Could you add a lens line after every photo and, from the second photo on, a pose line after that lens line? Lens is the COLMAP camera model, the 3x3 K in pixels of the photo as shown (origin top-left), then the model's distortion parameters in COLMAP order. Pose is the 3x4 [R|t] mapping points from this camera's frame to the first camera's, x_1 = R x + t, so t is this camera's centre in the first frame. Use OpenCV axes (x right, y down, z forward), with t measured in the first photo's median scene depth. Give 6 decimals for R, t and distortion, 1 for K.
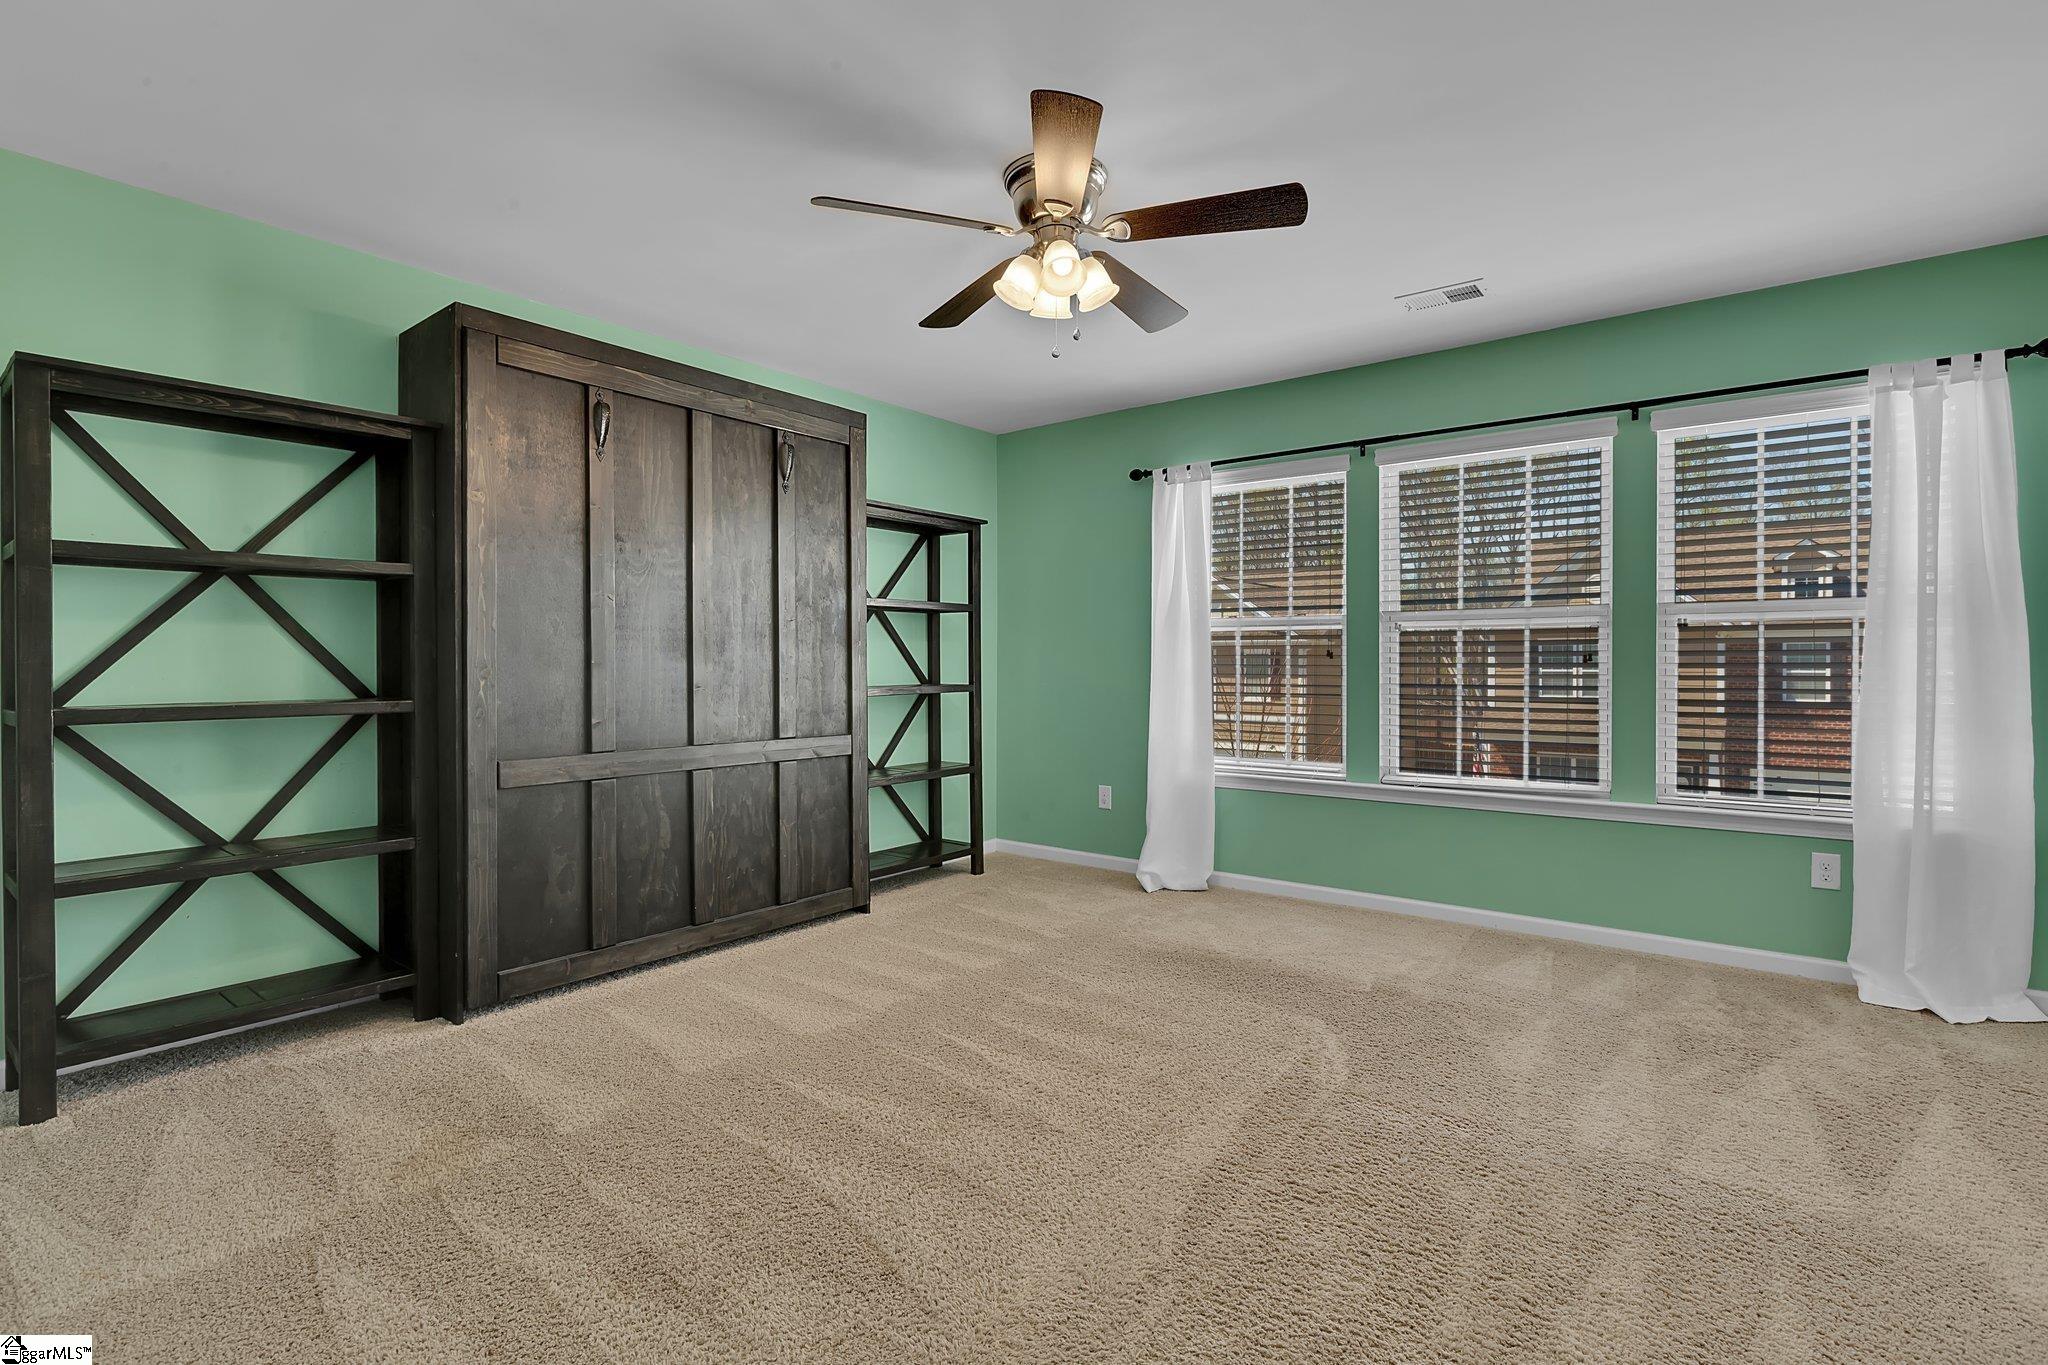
lens RADIAL K [[962.8, 0, 1030.3], [0, 962.8, 666.6], [0, 0, 1]] dist [0.000411, 0.000507]
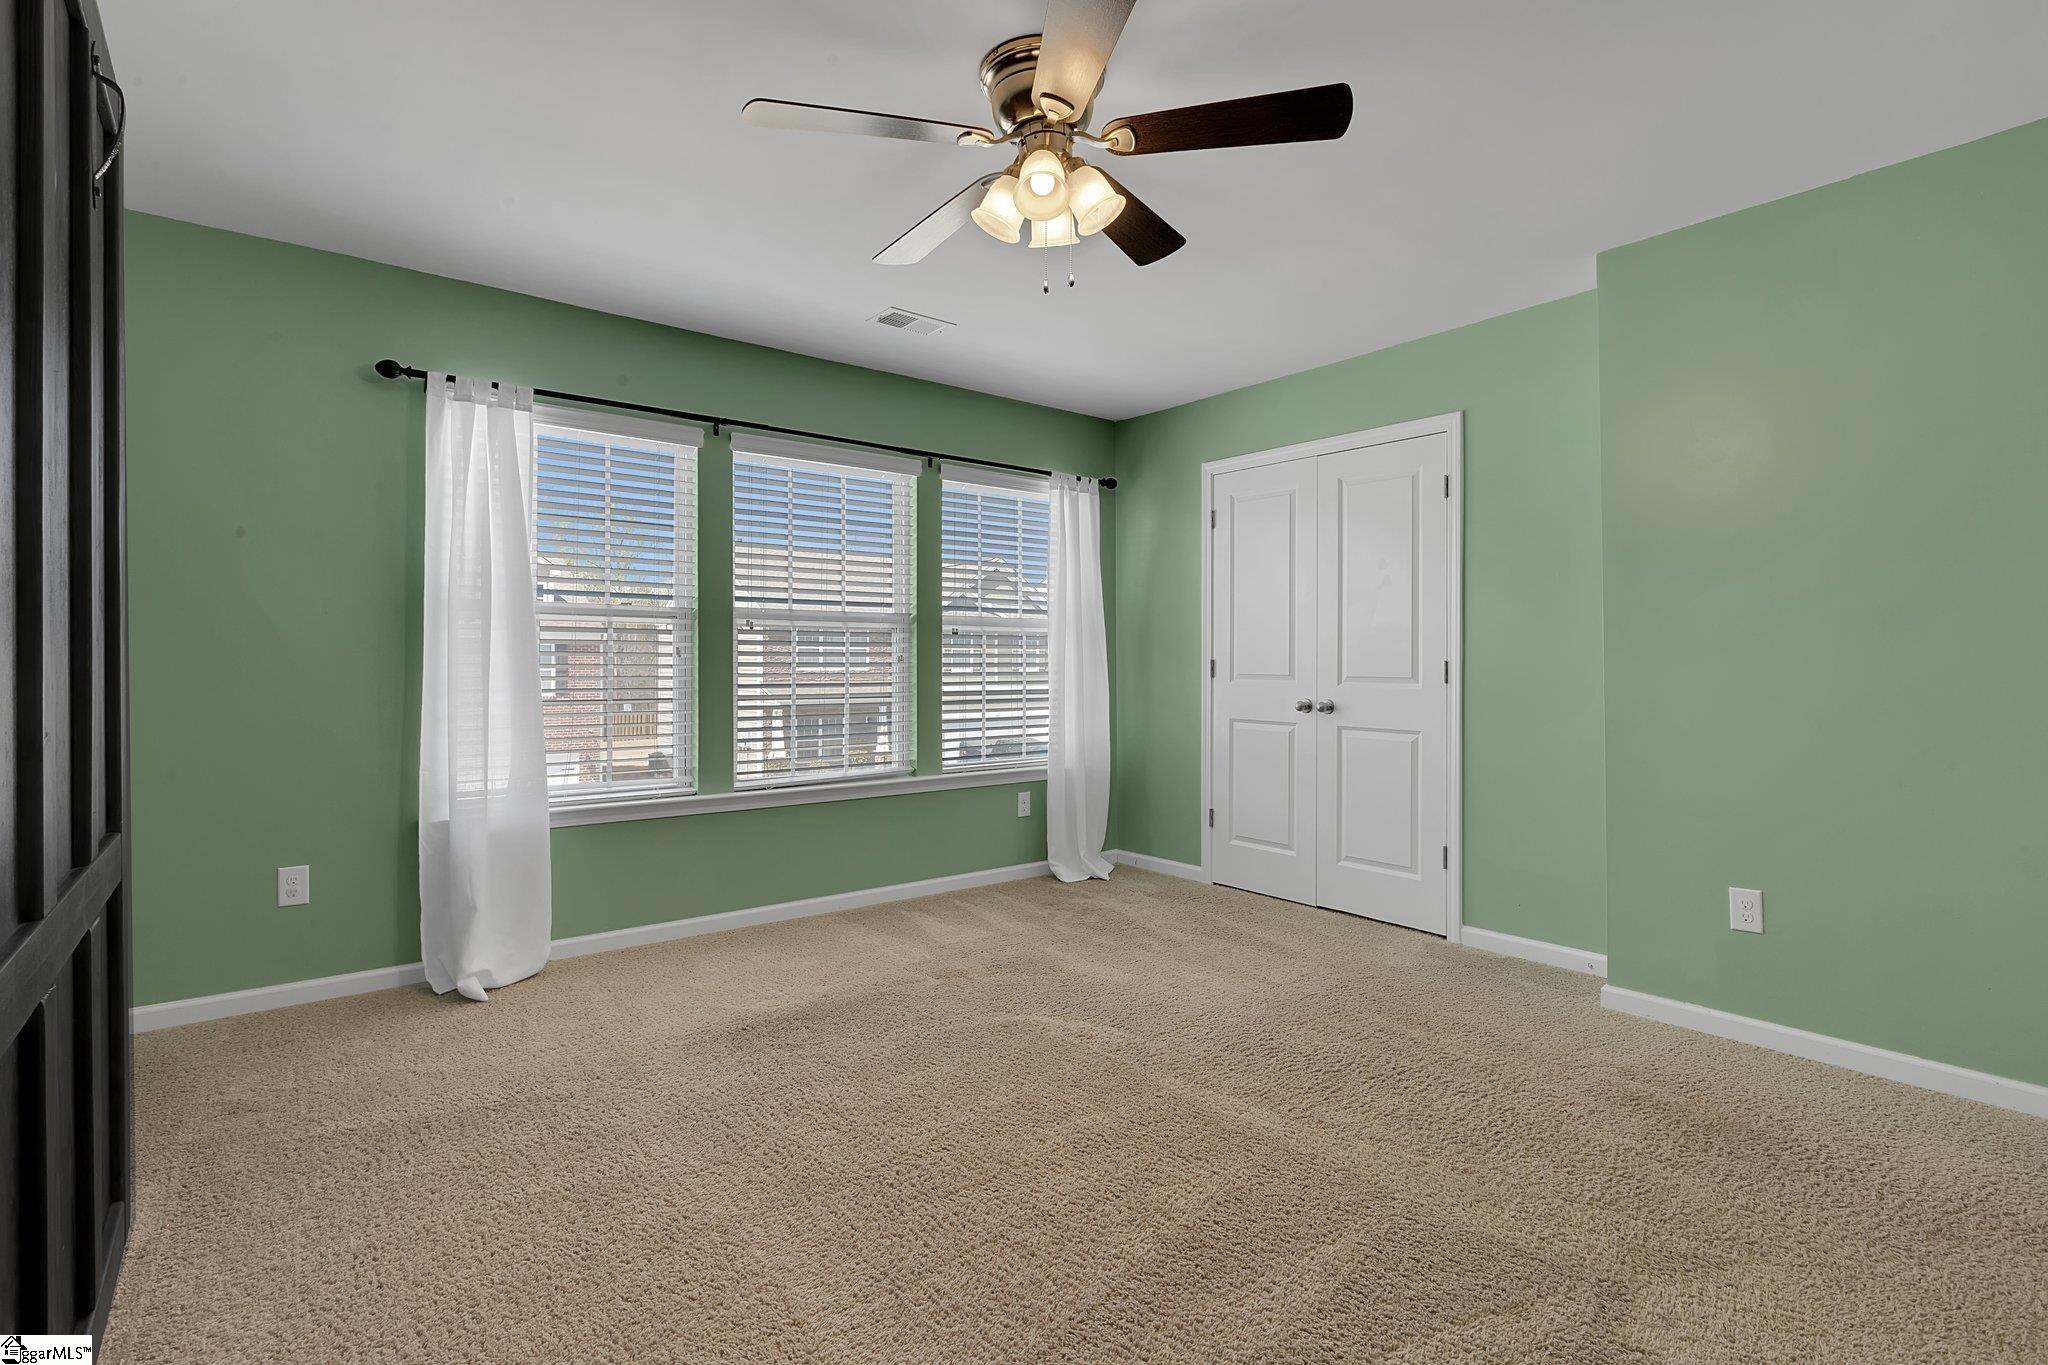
lens RADIAL K [[962.8, 0, 1030.3], [0, 962.8, 666.6], [0, 0, 1]] dist [0.000411, 0.000507]
pose [[0.247043, -0.004649, 0.968993, -0.586716], [-0.000092, 0.999988, 0.004821, -0.005201], [-0.969005, -0.001280, 0.247040, 0.614159]]
